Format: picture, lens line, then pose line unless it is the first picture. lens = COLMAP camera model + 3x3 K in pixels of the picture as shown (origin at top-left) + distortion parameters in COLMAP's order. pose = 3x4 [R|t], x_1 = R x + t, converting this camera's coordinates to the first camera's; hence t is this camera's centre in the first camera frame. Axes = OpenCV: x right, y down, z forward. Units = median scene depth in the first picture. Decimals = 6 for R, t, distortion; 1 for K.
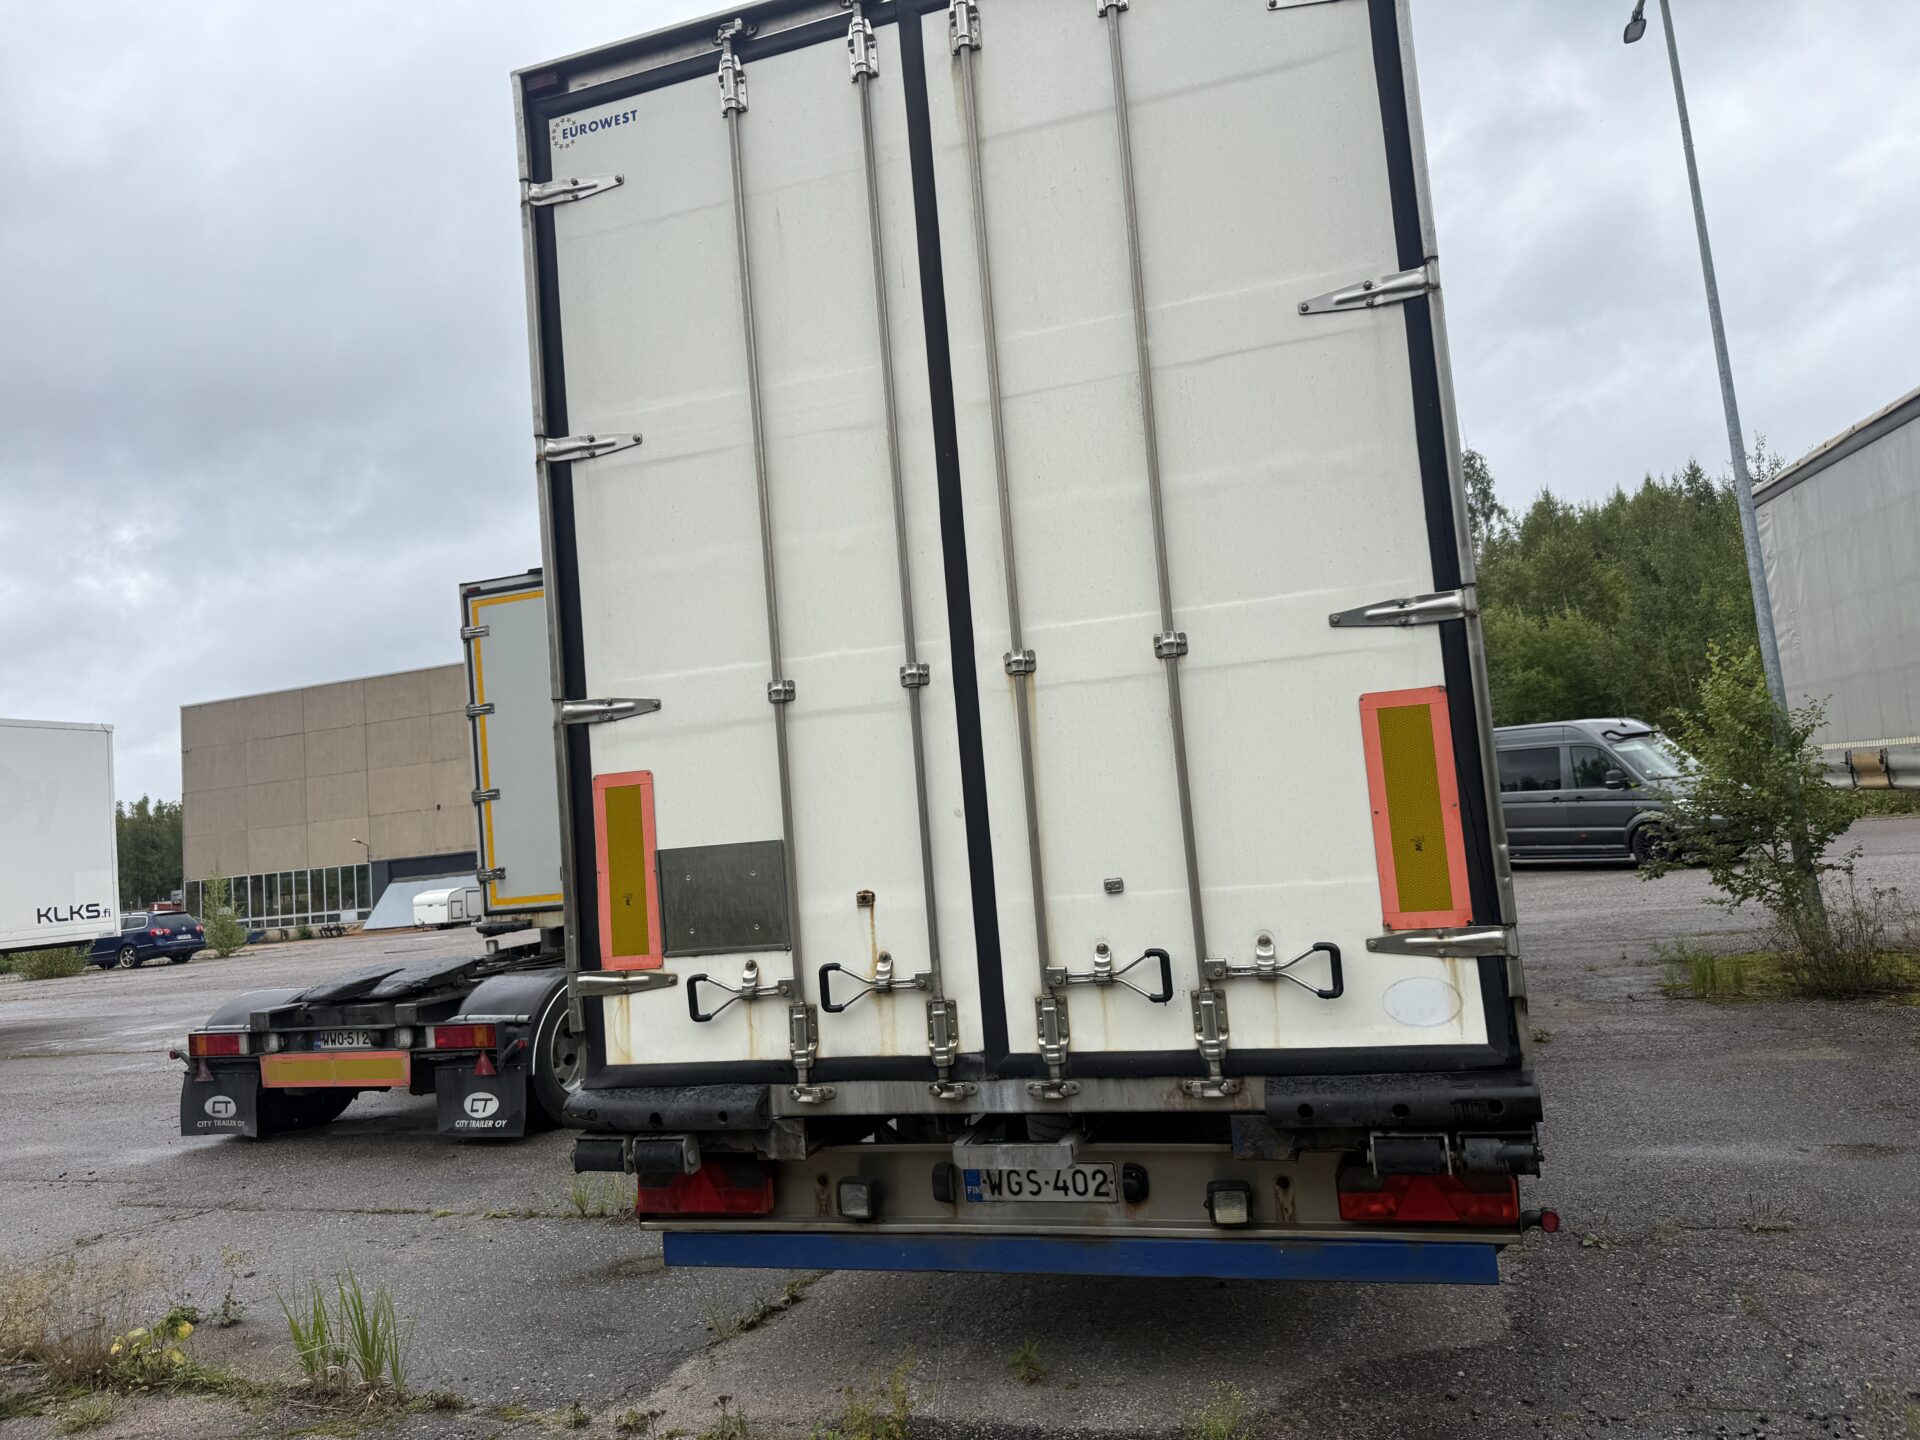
lens RADIAL K [[1370.0, 0, 960.4], [0, 1370.0, 709.8], [0, 0, 1]] dist [0.172425, -0.380962]
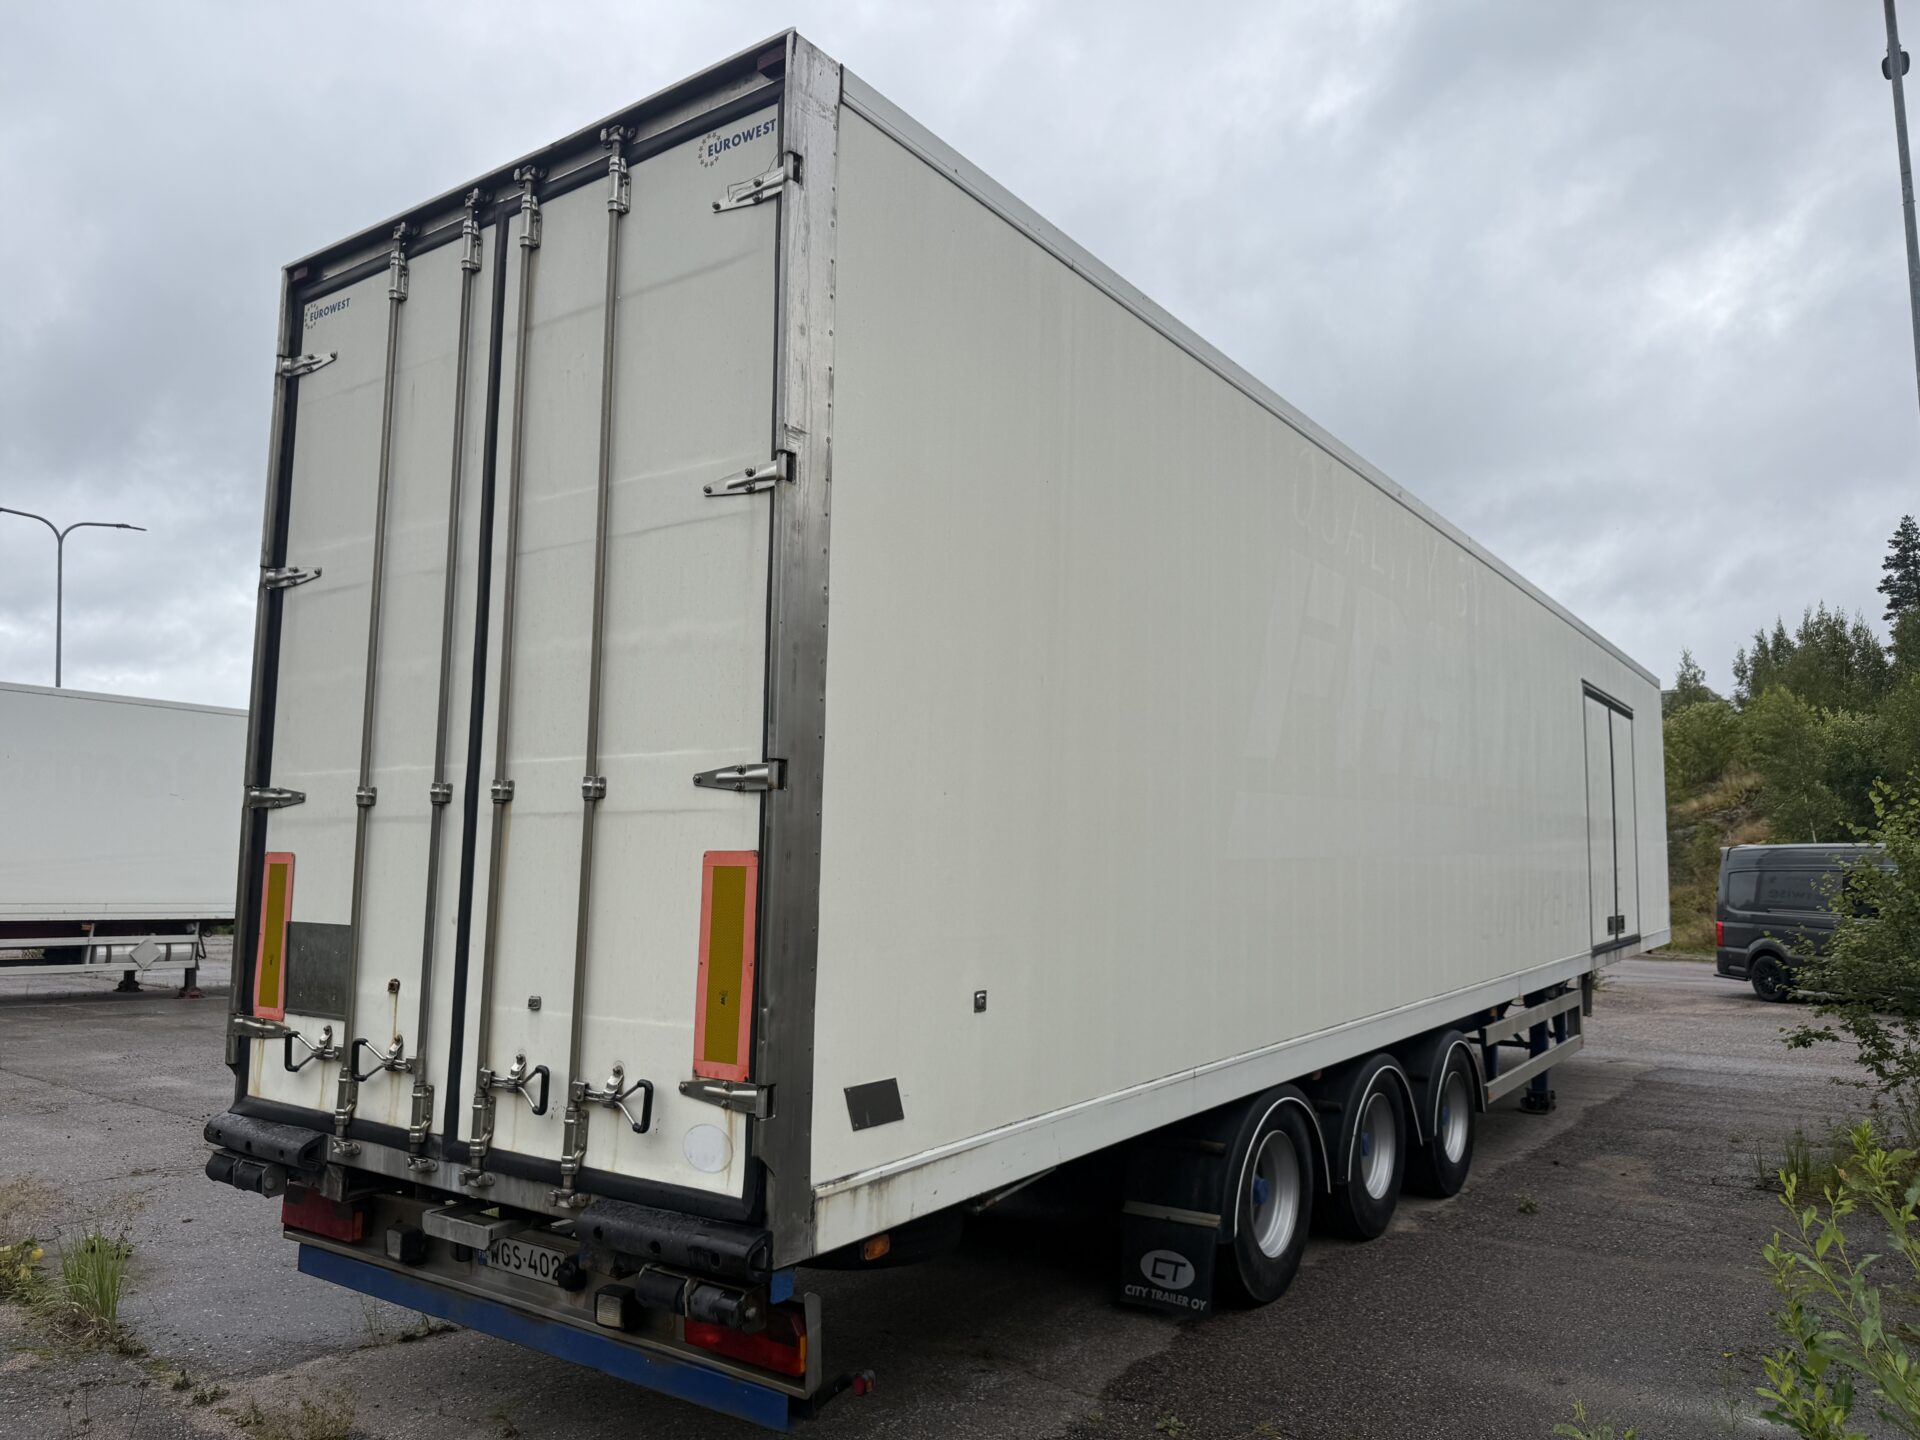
lens RADIAL K [[1383.6, 0, 960.0], [0, 1383.6, 720.0], [0, 0, 1]] dist [0.066892, -0.108446]
pose [[0.950951, 0.064211, -0.302603, 0.700909], [-0.070280, 0.997485, -0.009198, -0.102790], [0.301252, 0.030014, 0.953072, 0.031438]]
